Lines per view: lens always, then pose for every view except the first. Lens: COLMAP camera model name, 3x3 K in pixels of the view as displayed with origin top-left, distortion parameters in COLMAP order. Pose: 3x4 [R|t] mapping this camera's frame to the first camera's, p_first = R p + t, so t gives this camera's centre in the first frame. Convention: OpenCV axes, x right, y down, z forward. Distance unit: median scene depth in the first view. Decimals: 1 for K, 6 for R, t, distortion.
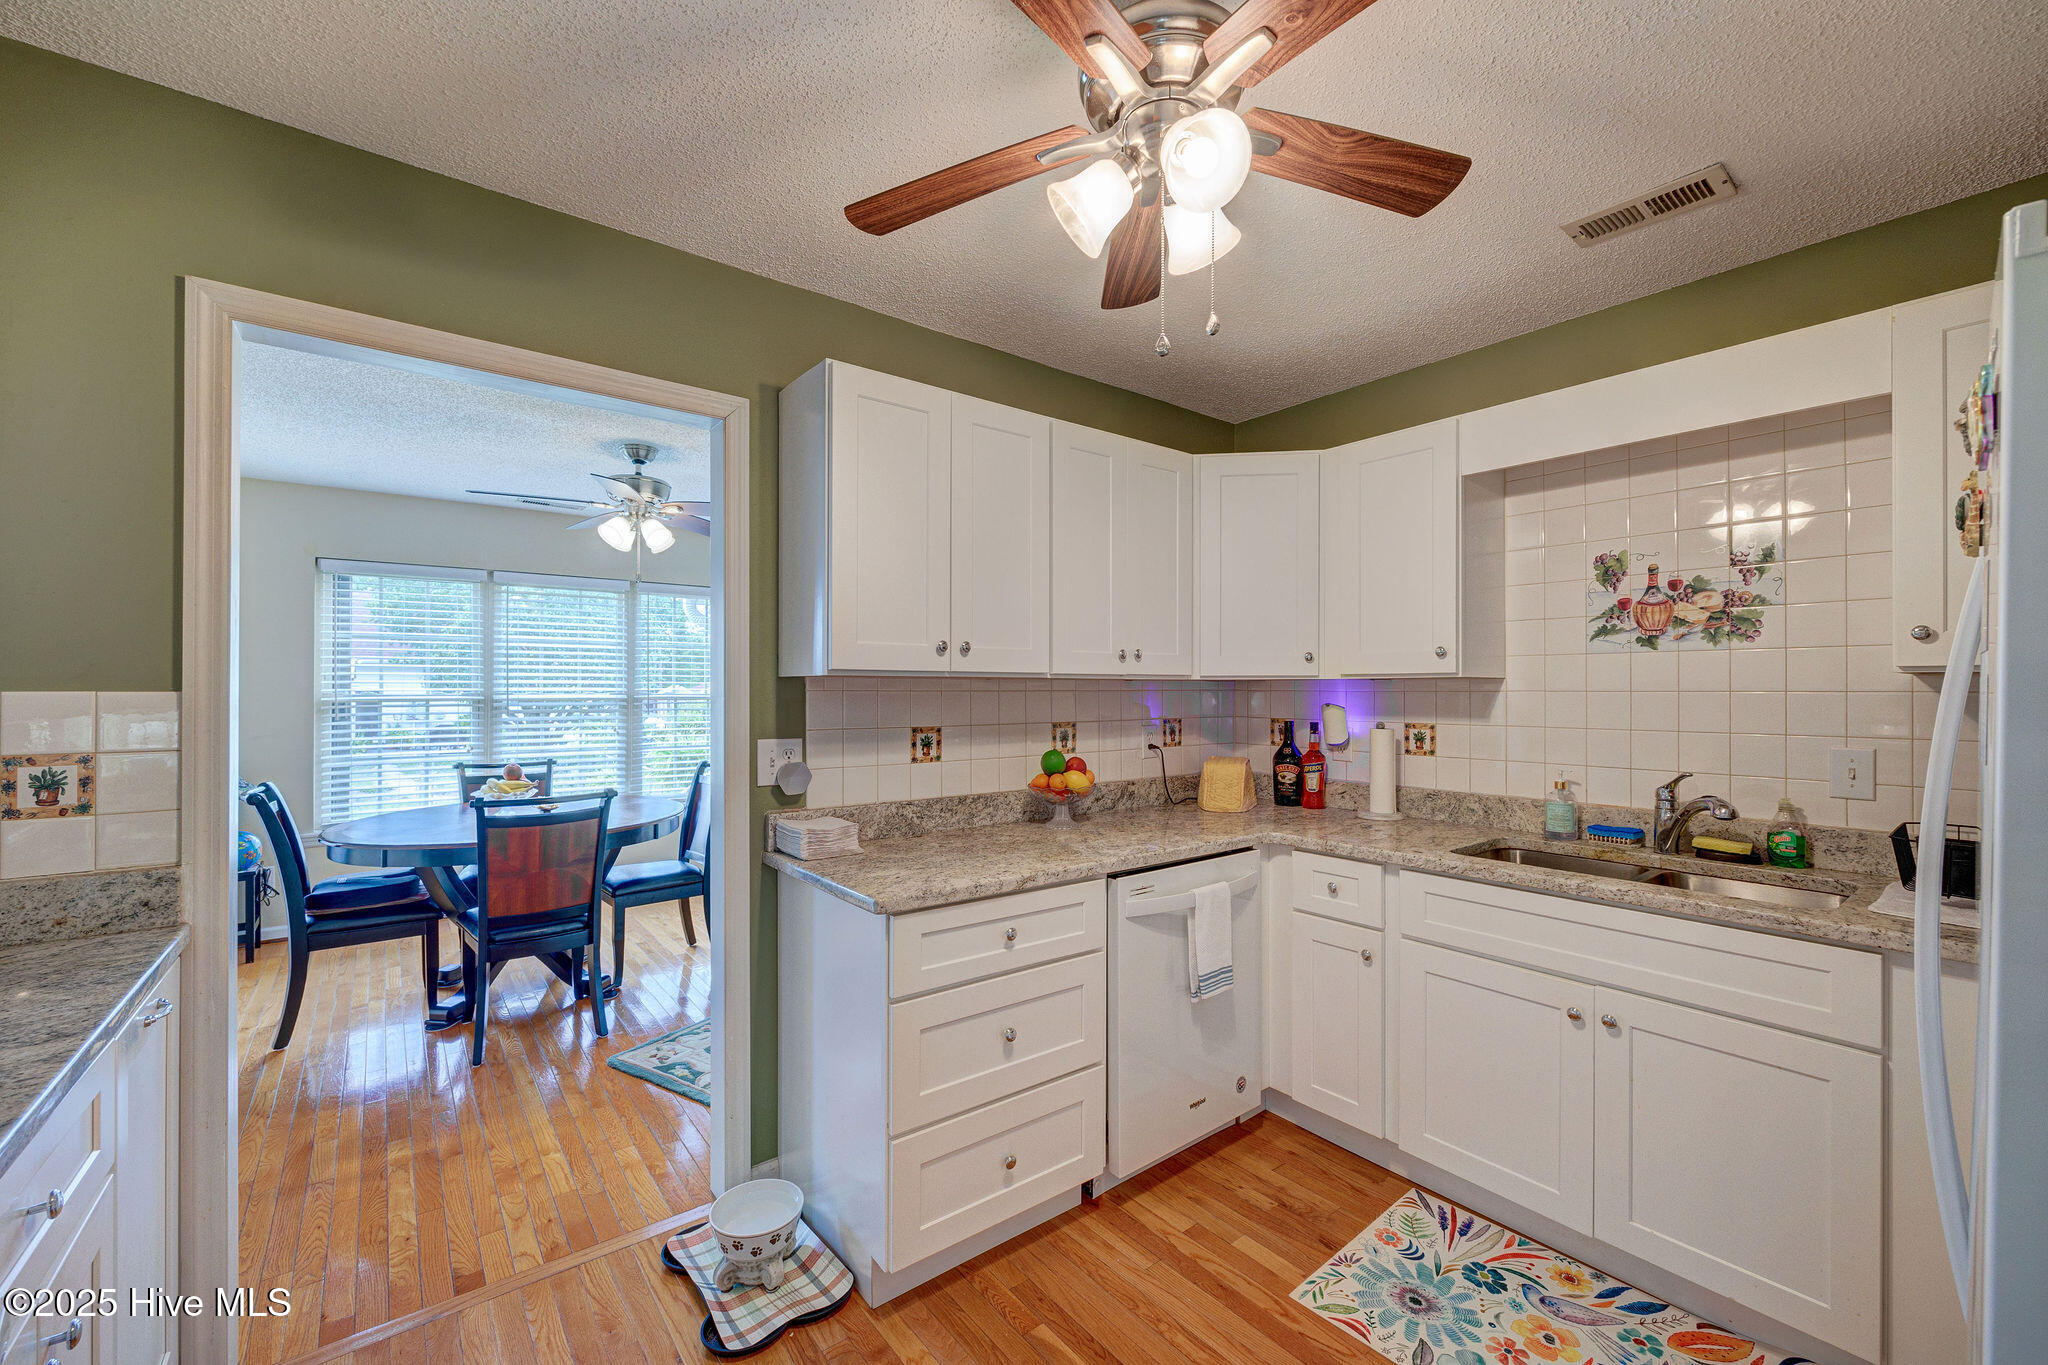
lens RADIAL K [[837.1, 0, 1034.9], [0, 837.1, 689.1], [0, 0, 1]] dist [-0.006794, 0.002050]
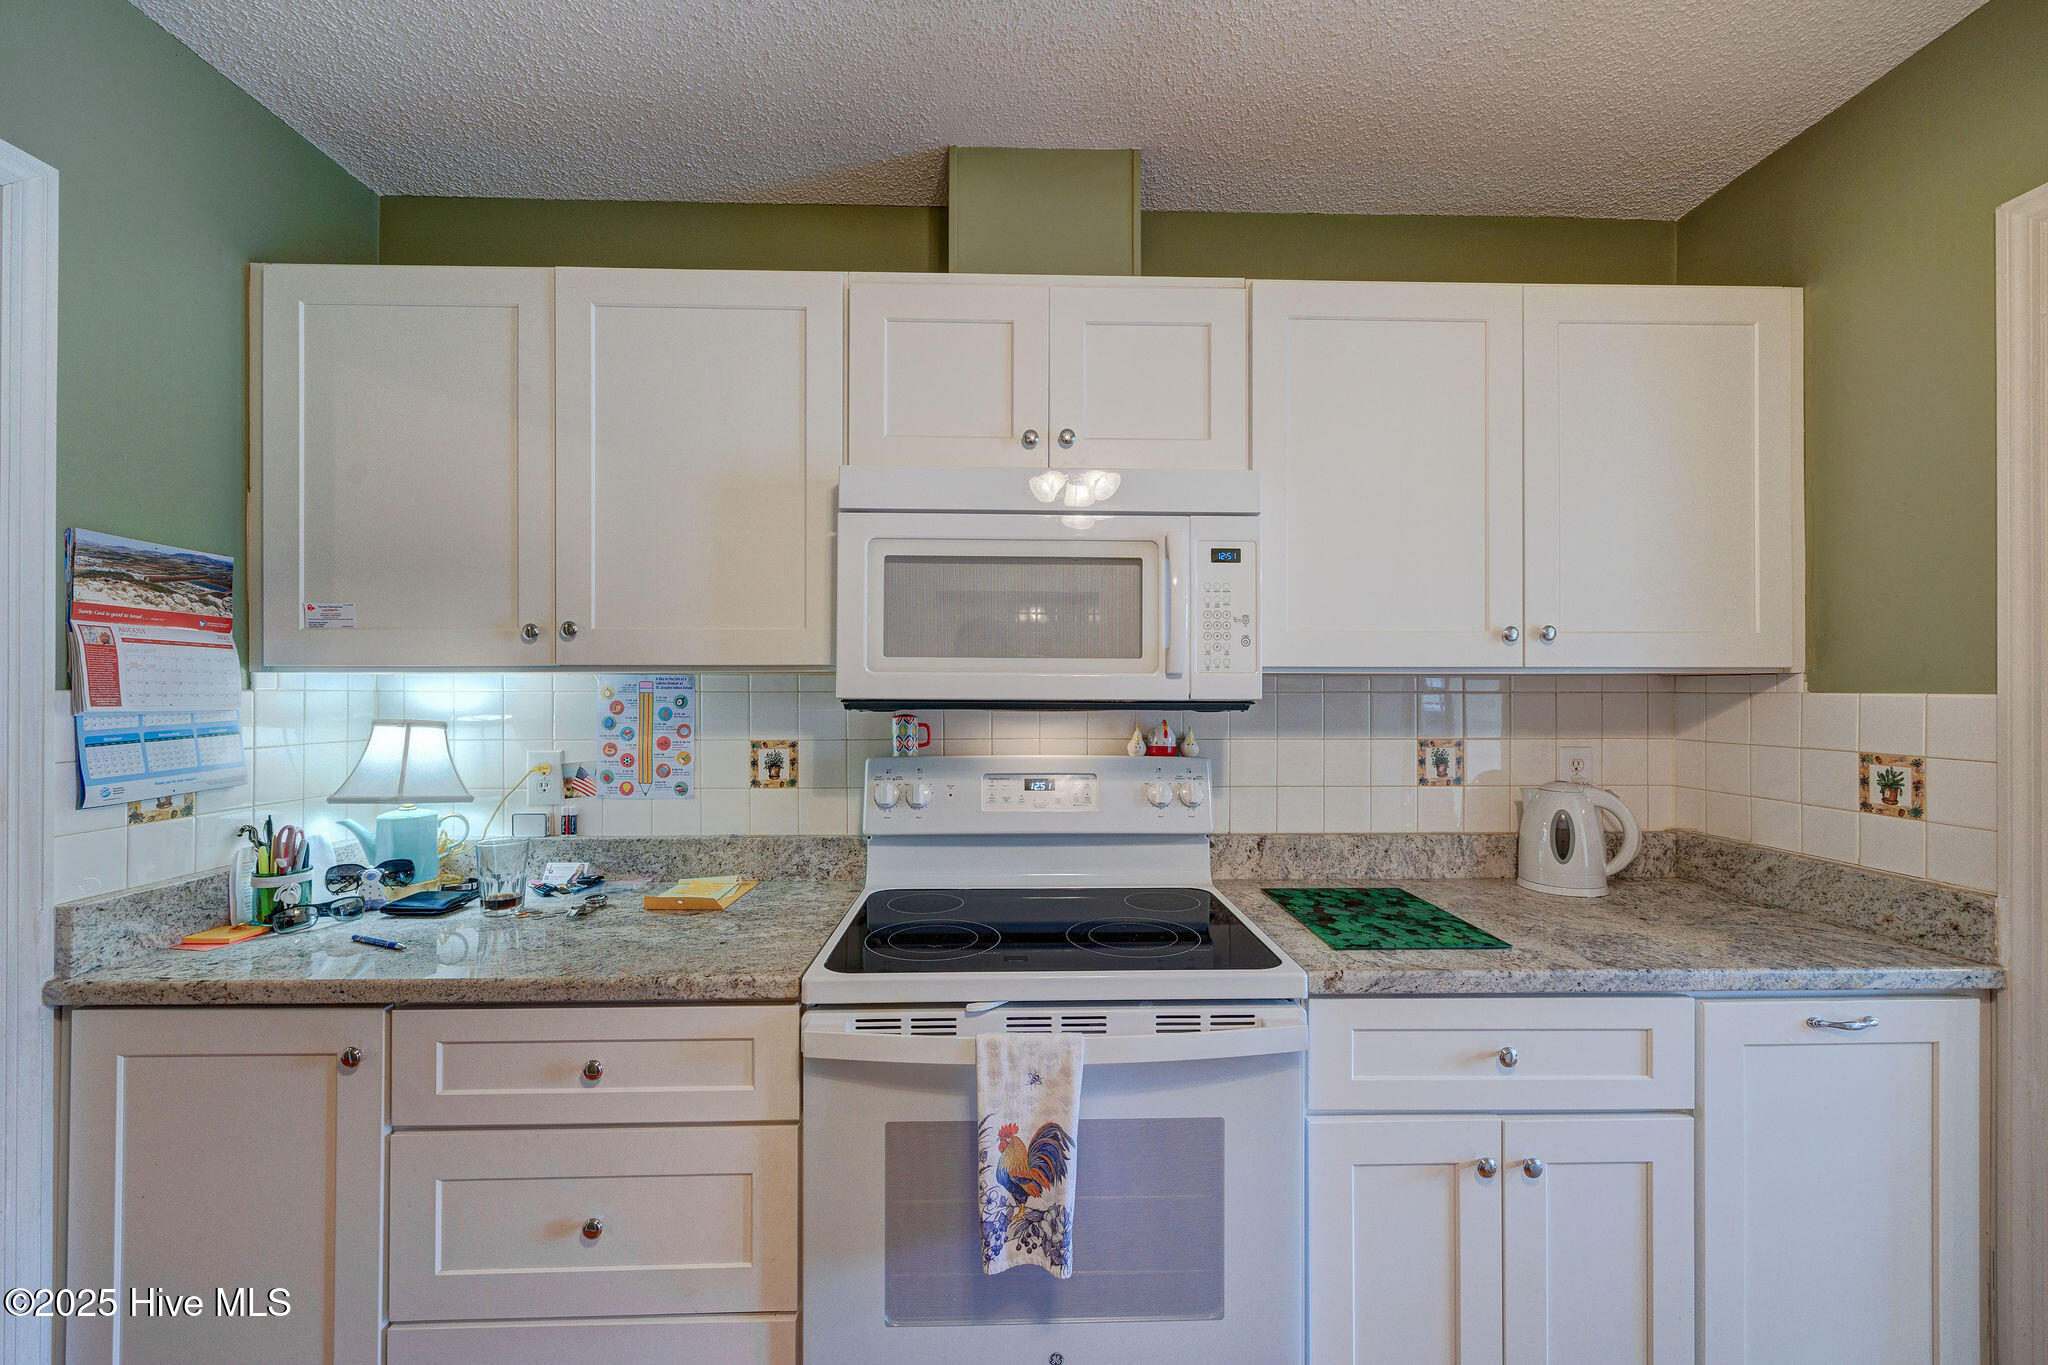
lens RADIAL K [[837.1, 0, 1034.1], [0, 837.1, 678.4], [0, 0, 1]] dist [-0.006794, 0.002050]
pose [[-0.594208, -0.011118, -0.804234, 0.168708], [-0.001814, 0.999920, -0.012483, -0.000758], [0.804309, -0.005959, -0.594181, 0.465566]]
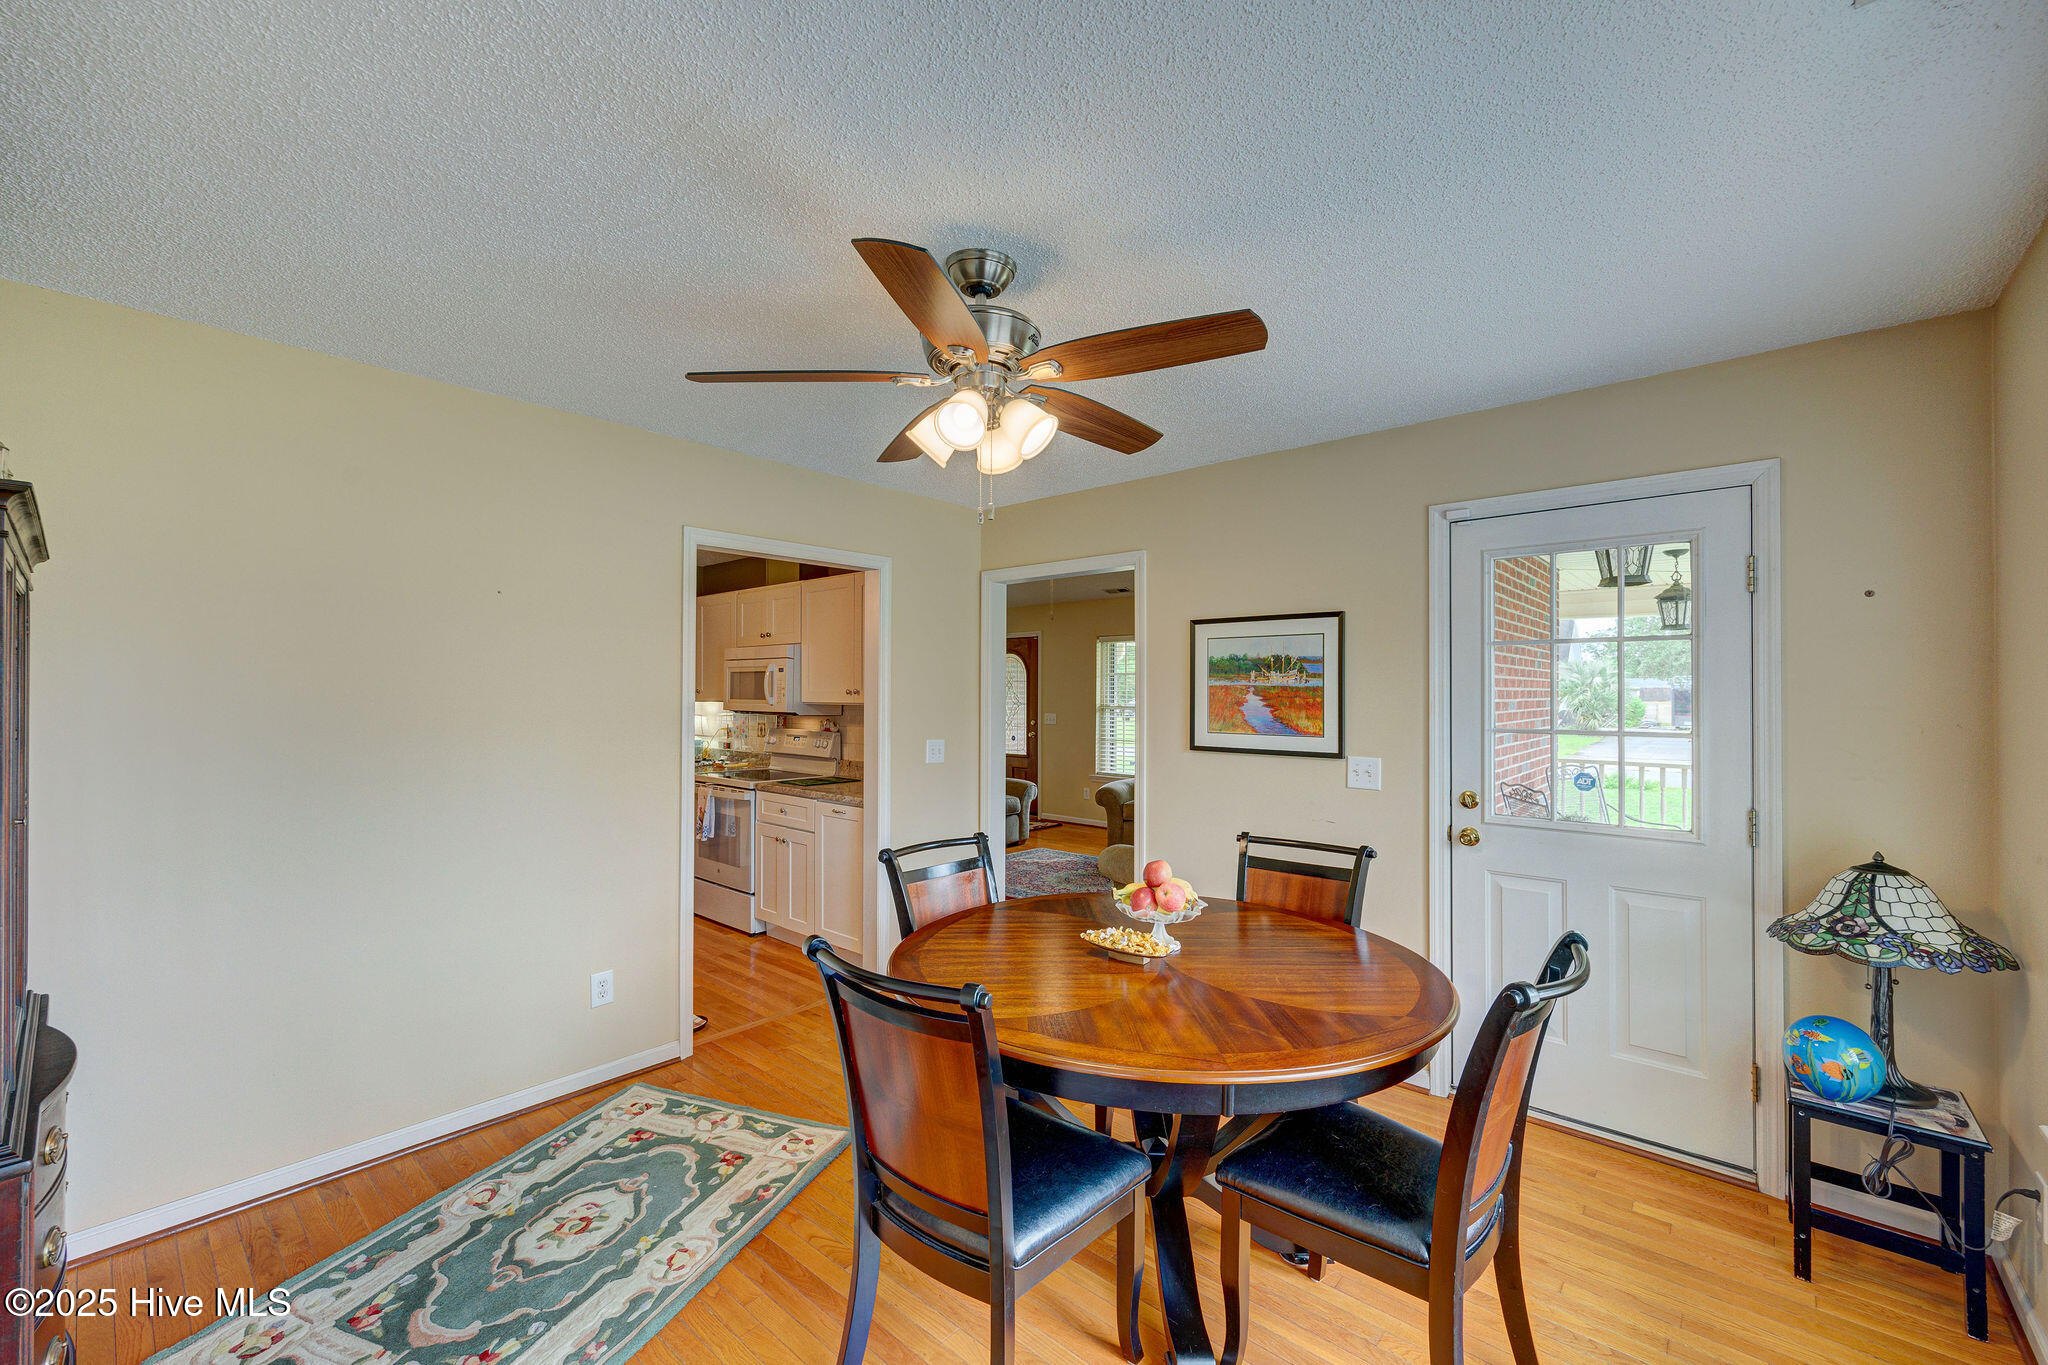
lens RADIAL K [[837.1, 0, 1034.3], [0, 837.1, 684.0], [0, 0, 1]] dist [-0.006794, 0.002050]
pose [[-0.982518, -0.008256, -0.185986, -0.651708], [-0.005675, 0.999880, -0.014408, -0.036231], [0.186082, -0.013101, -0.982447, 2.435777]]
